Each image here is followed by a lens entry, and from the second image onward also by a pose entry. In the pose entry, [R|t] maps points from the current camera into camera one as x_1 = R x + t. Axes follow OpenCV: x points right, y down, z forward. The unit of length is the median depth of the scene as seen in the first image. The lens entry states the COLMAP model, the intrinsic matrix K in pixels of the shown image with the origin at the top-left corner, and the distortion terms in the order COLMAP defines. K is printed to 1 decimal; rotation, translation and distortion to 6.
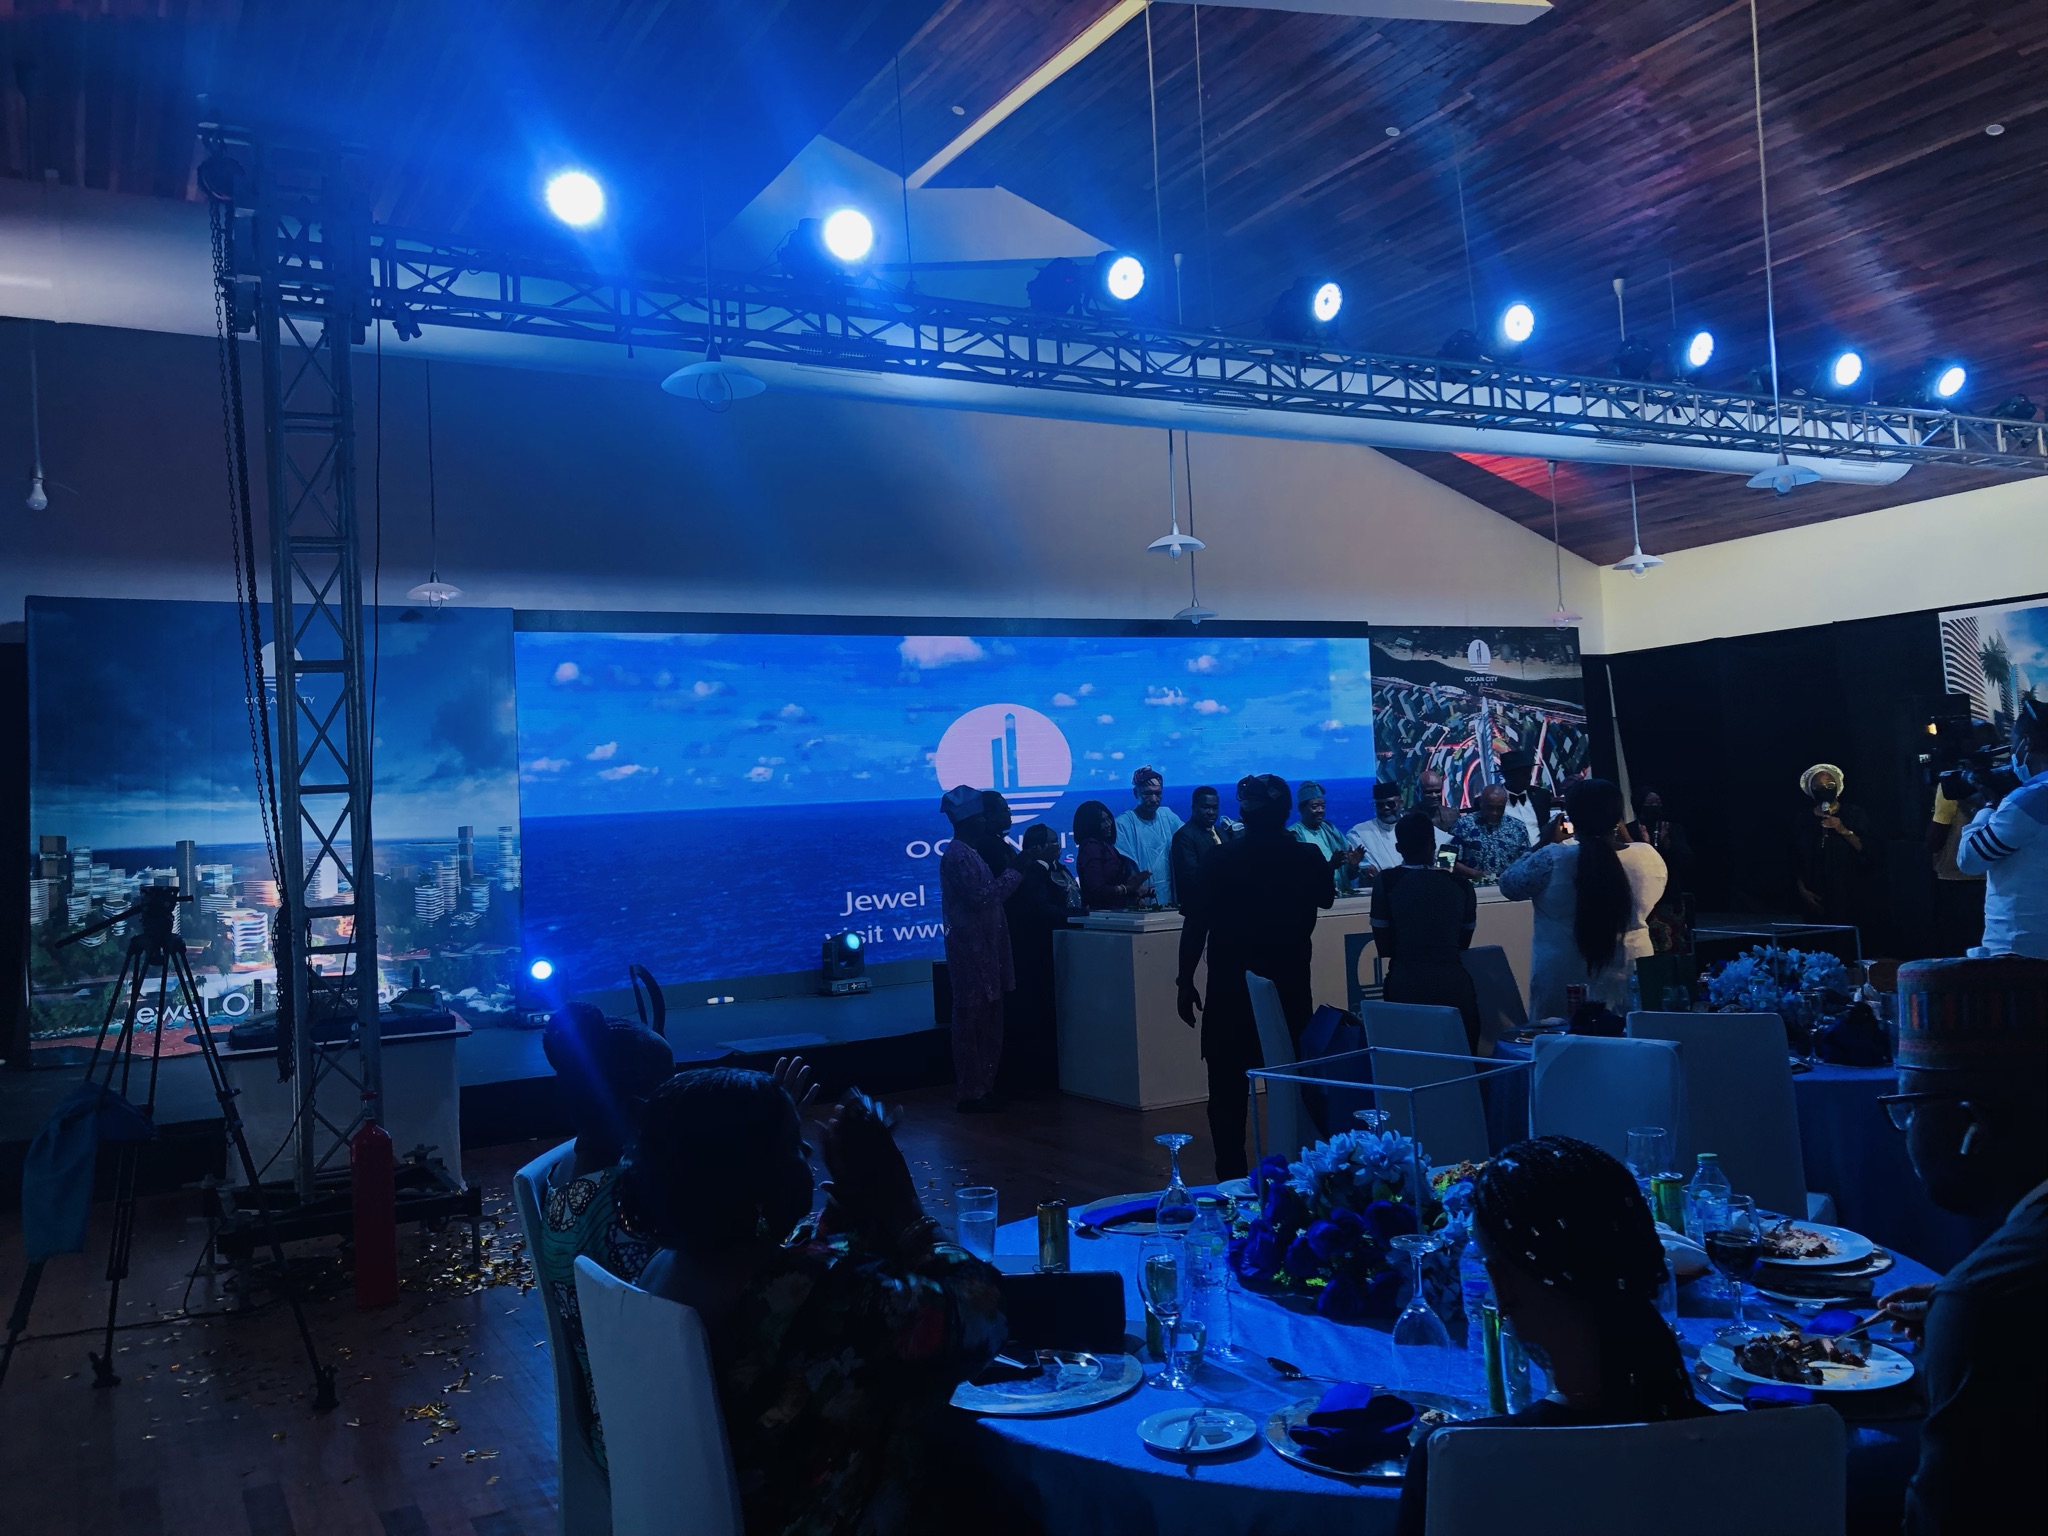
lens RADIAL K [[1688.8, 0, 1047.1], [0, 1688.8, 756.1], [0, 0, 1]] dist [0.047342, -0.043660]
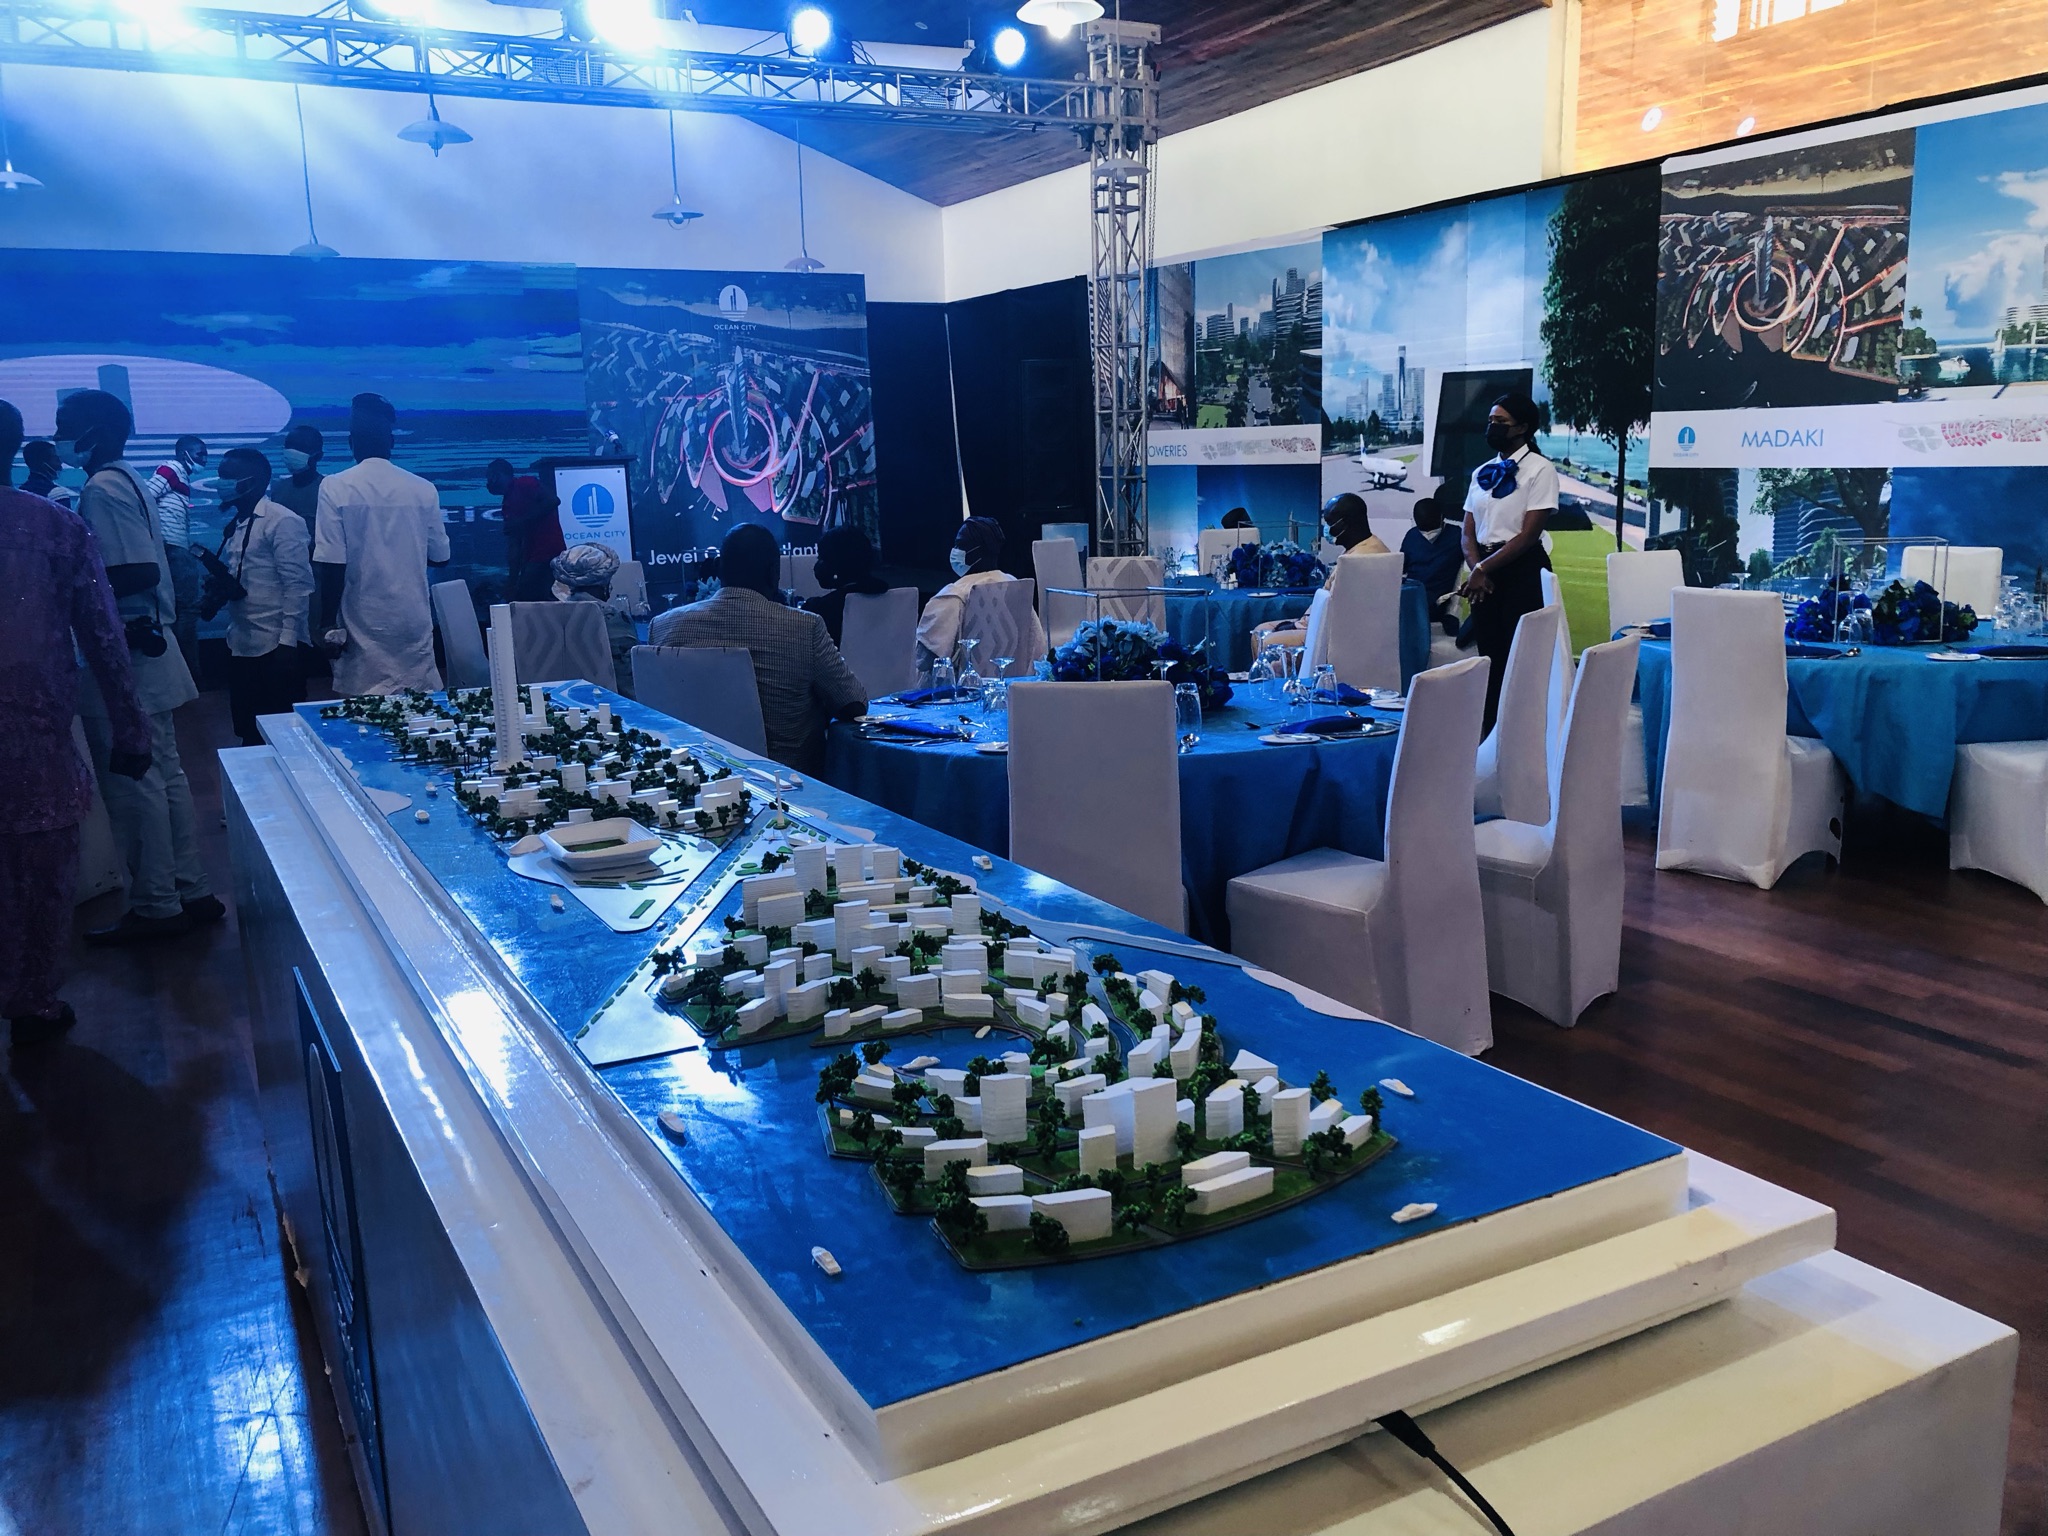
lens RADIAL K [[1688.8, 0, 1040.2], [0, 1688.8, 760.2], [0, 0, 1]] dist [0.047342, -0.043660]
pose [[0.999561, 0.028123, -0.009341, 0.569512], [-0.025301, 0.974013, 0.225074, -0.033916], [0.015428, -0.224738, 0.974297, -0.011999]]
